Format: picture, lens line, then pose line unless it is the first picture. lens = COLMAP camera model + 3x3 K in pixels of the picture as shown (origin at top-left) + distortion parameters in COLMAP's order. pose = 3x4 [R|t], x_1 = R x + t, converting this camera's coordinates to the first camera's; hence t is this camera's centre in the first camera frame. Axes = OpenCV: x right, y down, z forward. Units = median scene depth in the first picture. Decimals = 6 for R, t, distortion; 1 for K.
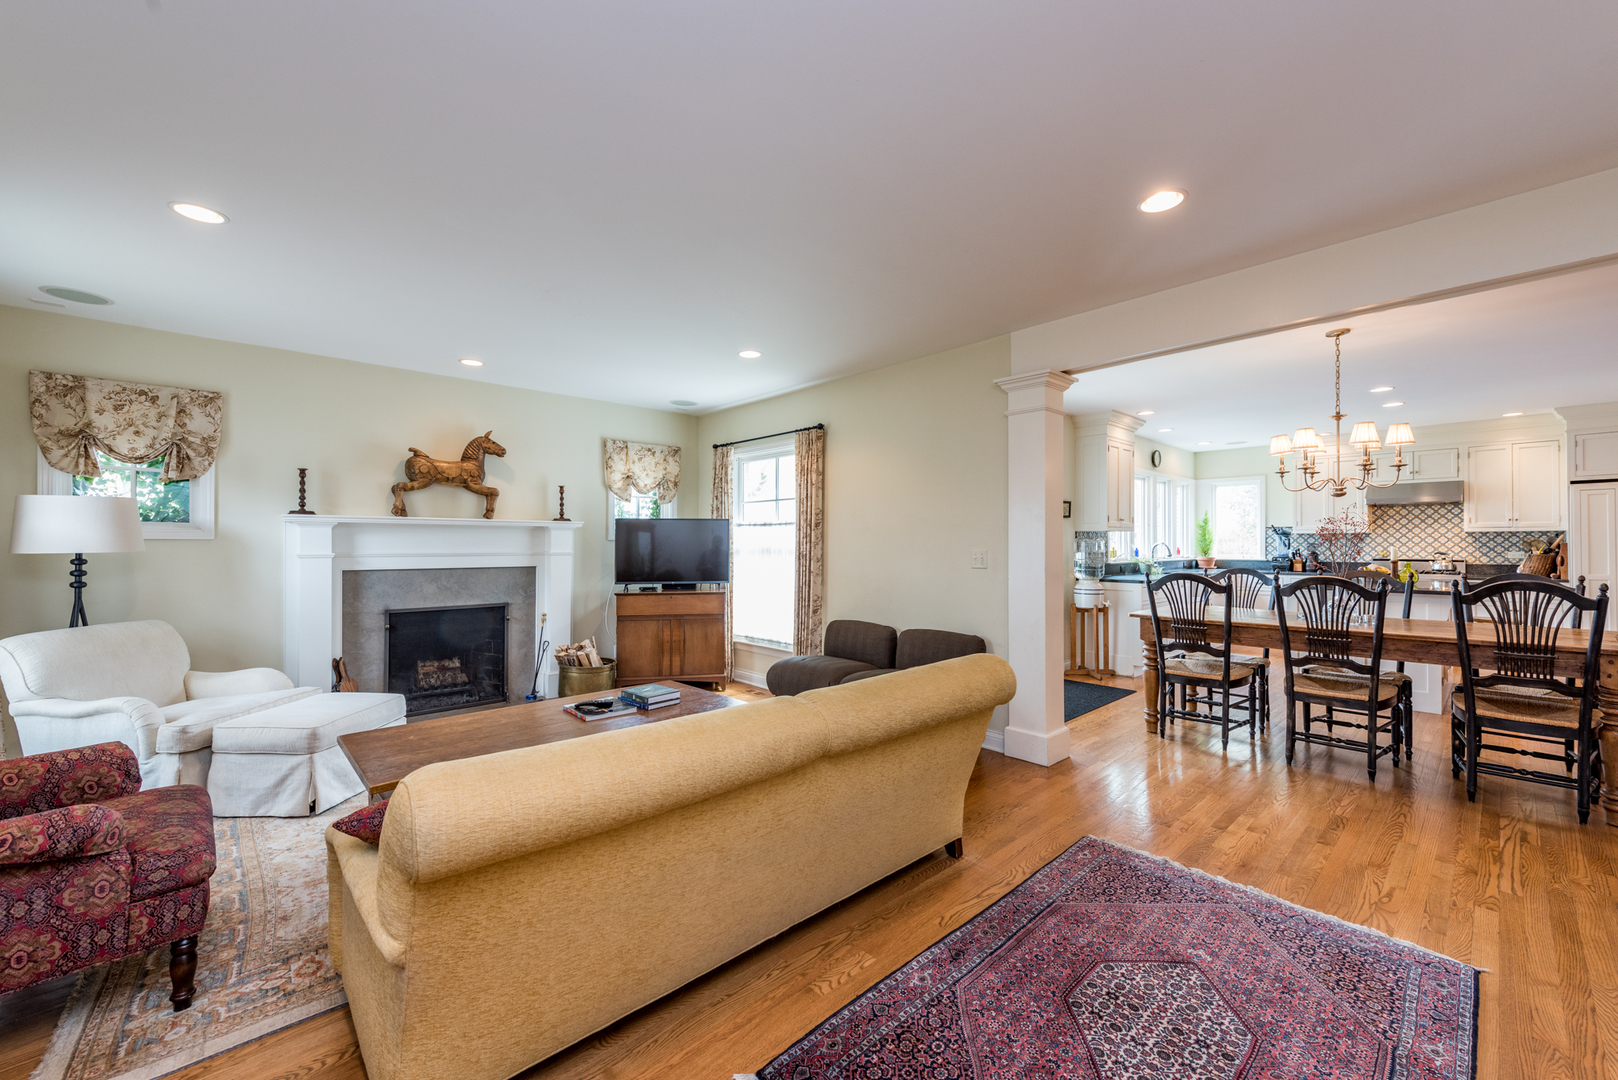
lens RADIAL K [[630.2, 0, 799.0], [0, 630.2, 541.9], [0, 0, 1]] dist [0.000222, -0.000642]
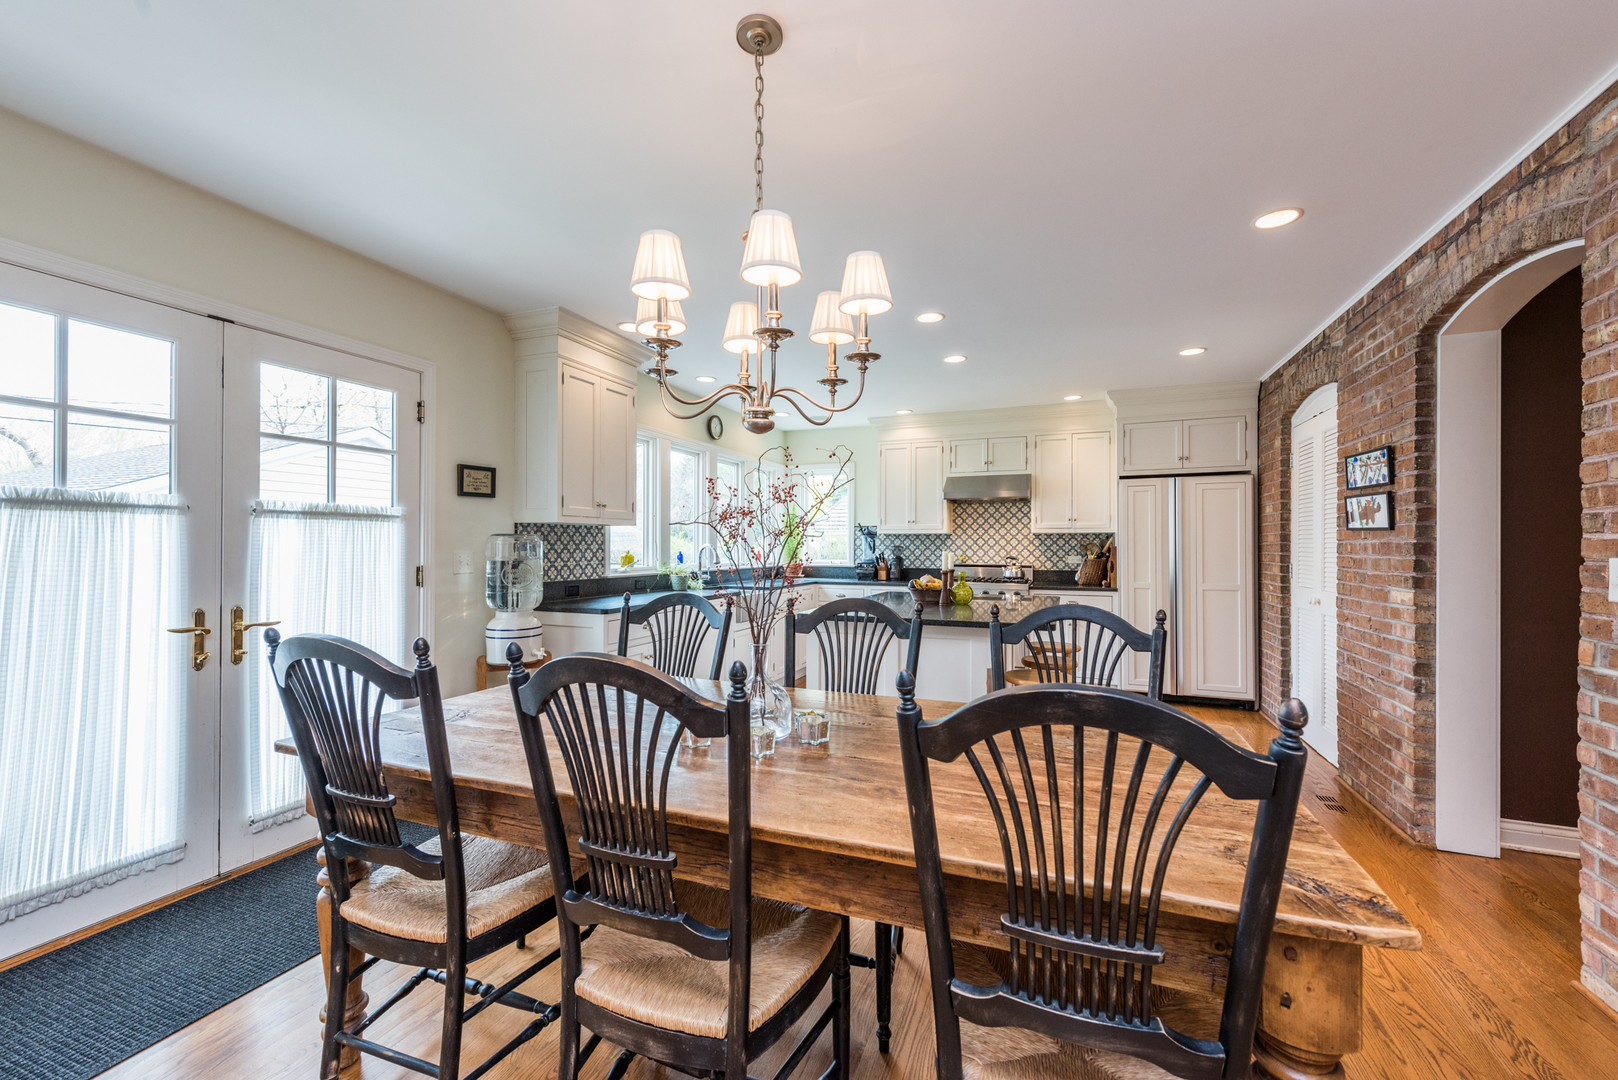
lens RADIAL K [[630.2, 0, 799.0], [0, 630.2, 541.9], [0, 0, 1]] dist [0.000222, -0.000642]
pose [[0.907939, 0.005511, 0.419067, 0.391801], [-0.005376, 0.999984, -0.001504, -0.001104], [-0.419069, -0.000887, 0.907954, 0.337281]]
